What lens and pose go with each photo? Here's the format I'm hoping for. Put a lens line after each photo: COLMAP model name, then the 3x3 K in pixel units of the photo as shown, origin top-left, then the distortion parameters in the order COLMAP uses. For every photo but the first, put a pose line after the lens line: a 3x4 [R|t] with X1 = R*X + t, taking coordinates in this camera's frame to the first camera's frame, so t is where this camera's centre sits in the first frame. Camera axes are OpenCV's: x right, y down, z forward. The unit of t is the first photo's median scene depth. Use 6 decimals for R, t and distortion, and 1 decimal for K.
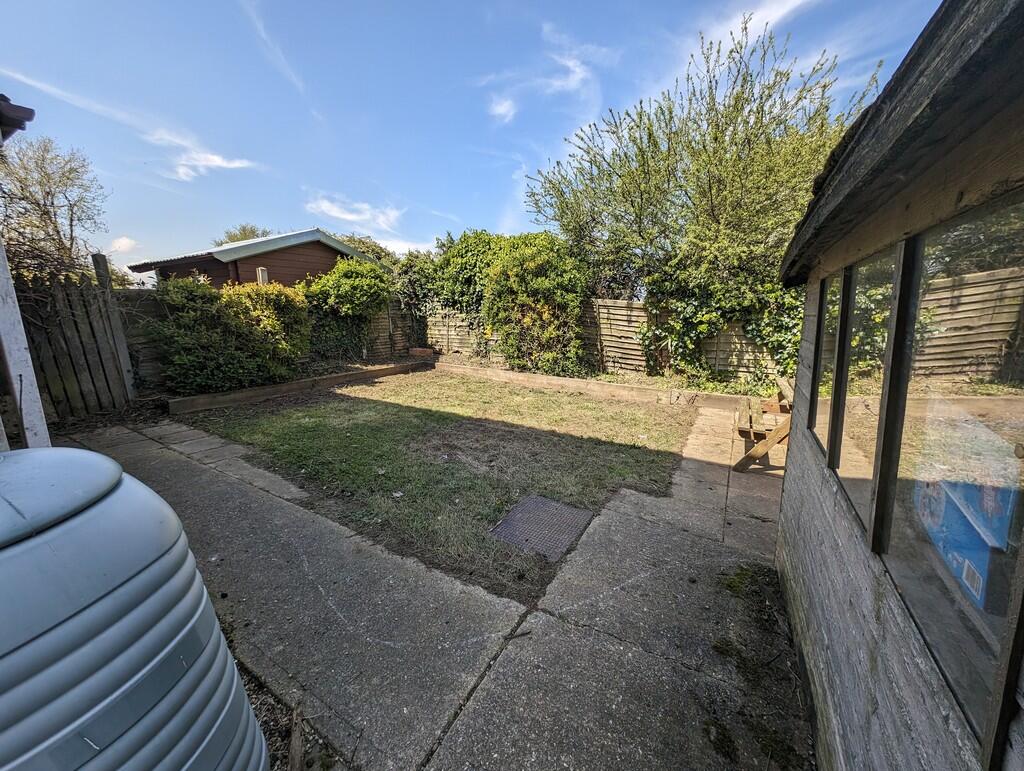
lens RADIAL K [[386.7, 0, 506.9], [0, 386.7, 391.0], [0, 0, 1]] dist [0.000875, -0.000003]
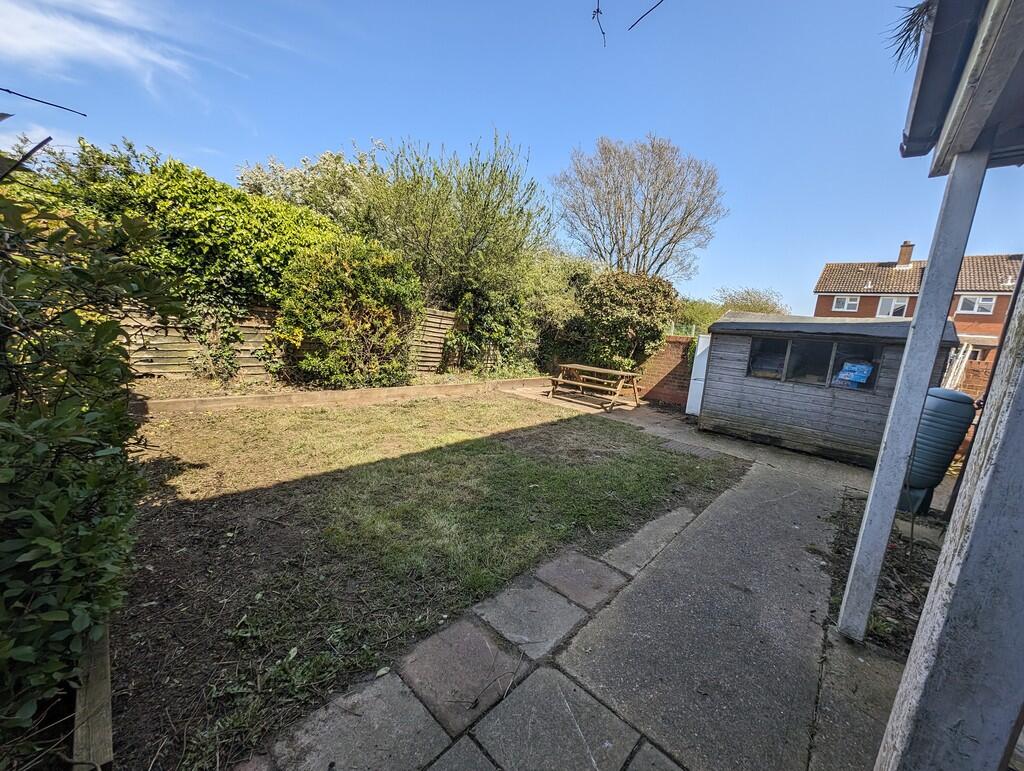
lens RADIAL K [[386.7, 0, 506.9], [0, 386.7, 391.0], [0, 0, 1]] dist [0.000875, -0.000003]
pose [[0.213846, -0.155545, 0.964404, -0.737768], [0.122249, 0.983742, 0.131557, -0.119877], [-0.969188, 0.089765, 0.229384, 0.540195]]
